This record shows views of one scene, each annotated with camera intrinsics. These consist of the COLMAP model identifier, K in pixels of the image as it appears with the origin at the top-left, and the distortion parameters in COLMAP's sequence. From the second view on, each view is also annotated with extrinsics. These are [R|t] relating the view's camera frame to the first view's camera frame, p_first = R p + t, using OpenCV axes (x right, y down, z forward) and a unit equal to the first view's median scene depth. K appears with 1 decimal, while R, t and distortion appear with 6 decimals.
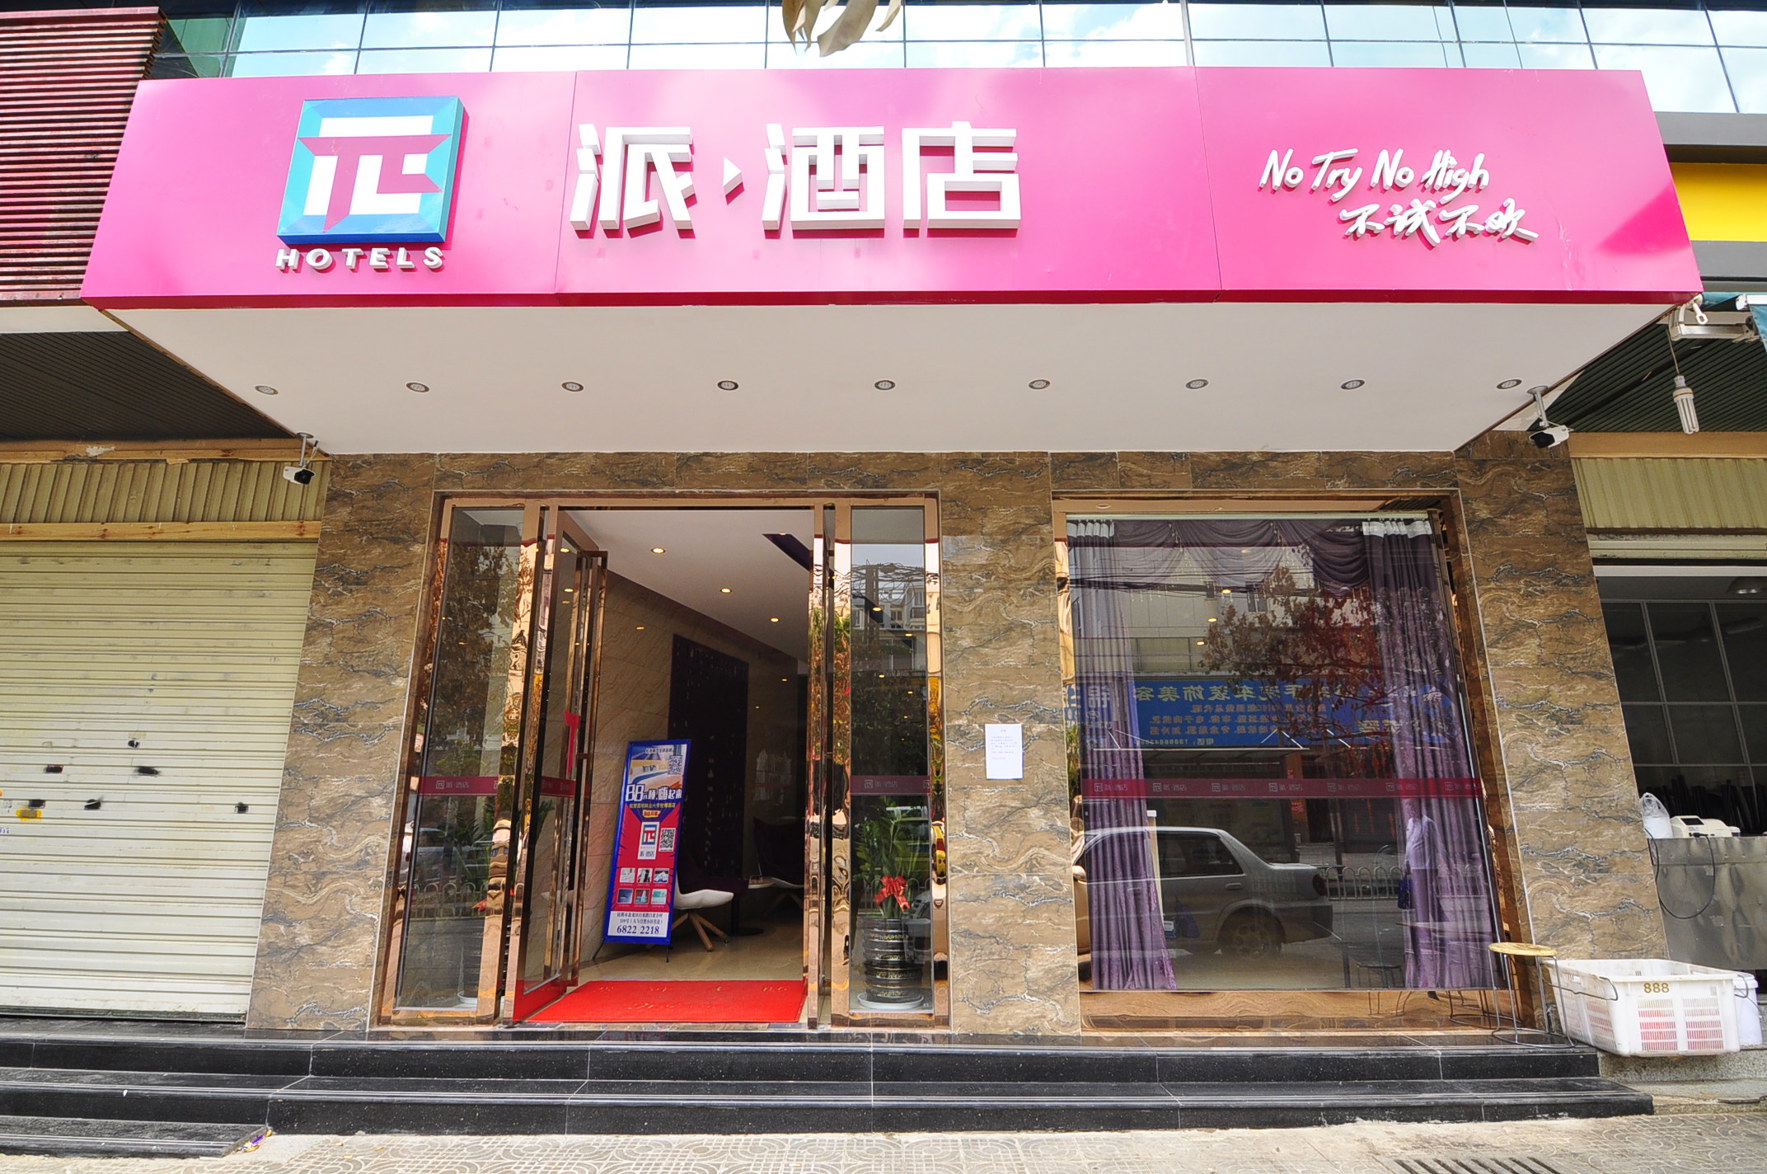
lens RADIAL K [[895.4, 0, 883.6], [0, 895.4, 586.1], [0, 0, 1]] dist [-0.021081, -0.001634]
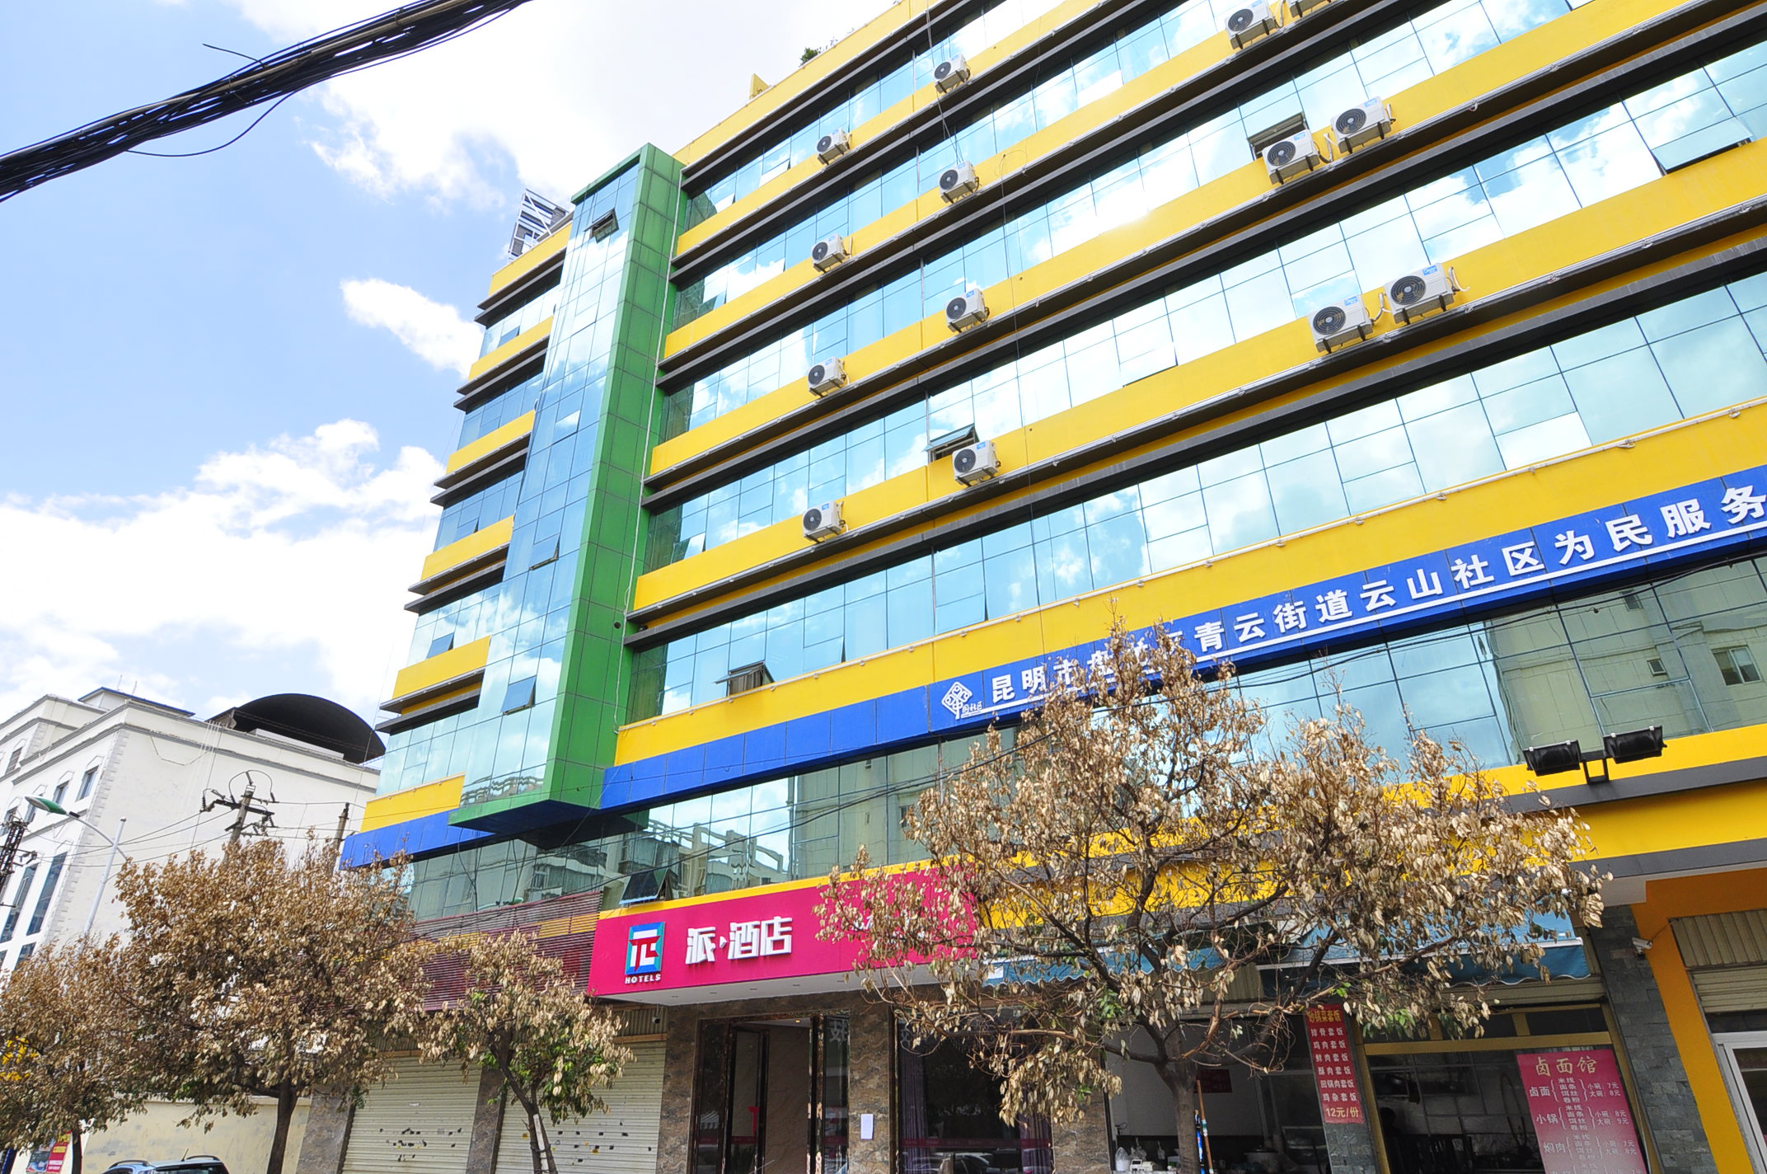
lens RADIAL K [[1009.3, 0, 850.0], [0, 1009.3, 584.1], [0, 0, 1]] dist [-0.008752, -0.010411]
pose [[0.821065, -0.273184, -0.501220, 2.454210], [0.139545, 0.947466, -0.287811, -0.574744], [0.553515, 0.166369, 0.816053, -2.019451]]
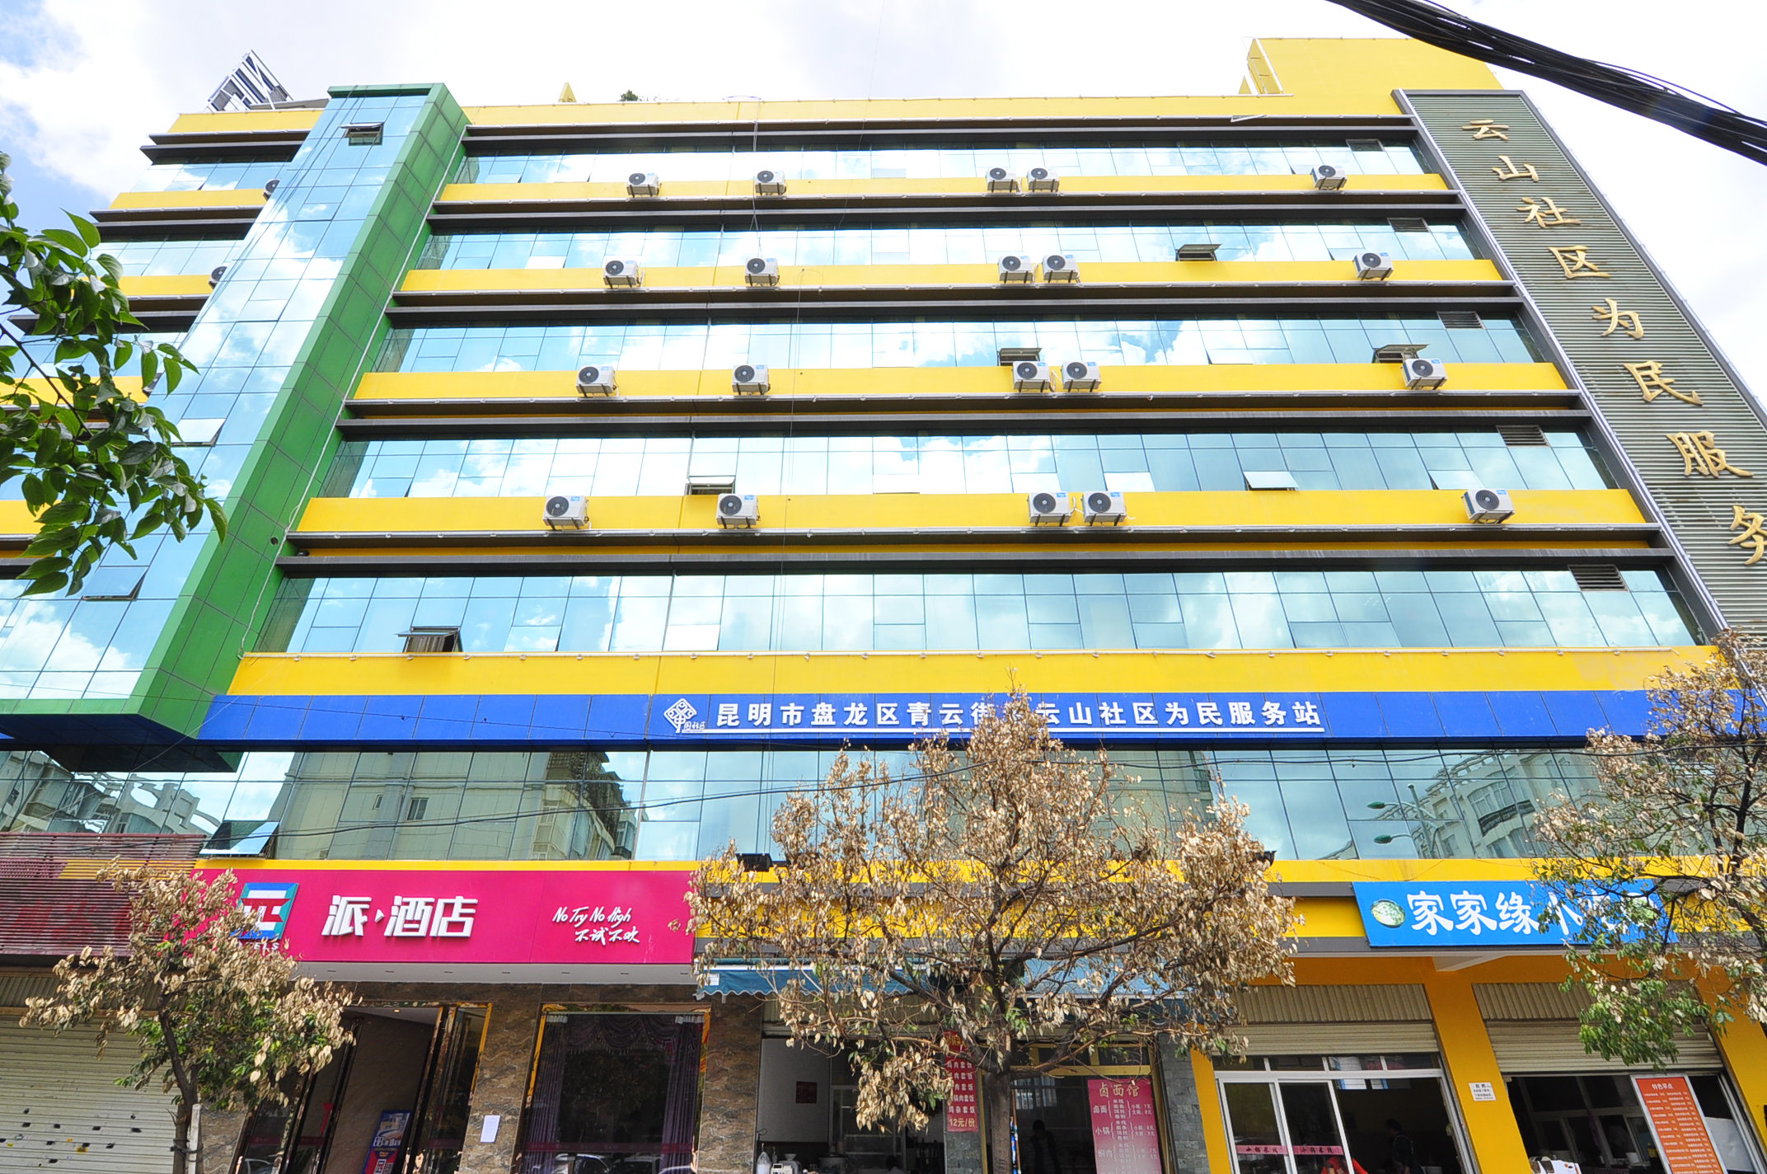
lens RADIAL K [[875.1, 0, 872.6], [0, 875.1, 588.5], [0, 0, 1]] dist [-0.012229, -0.008144]
pose [[0.999987, -0.002600, -0.004305, 1.491352], [0.001119, 0.949582, -0.313518, -0.584492], [0.004903, 0.313509, 0.949573, -2.097043]]
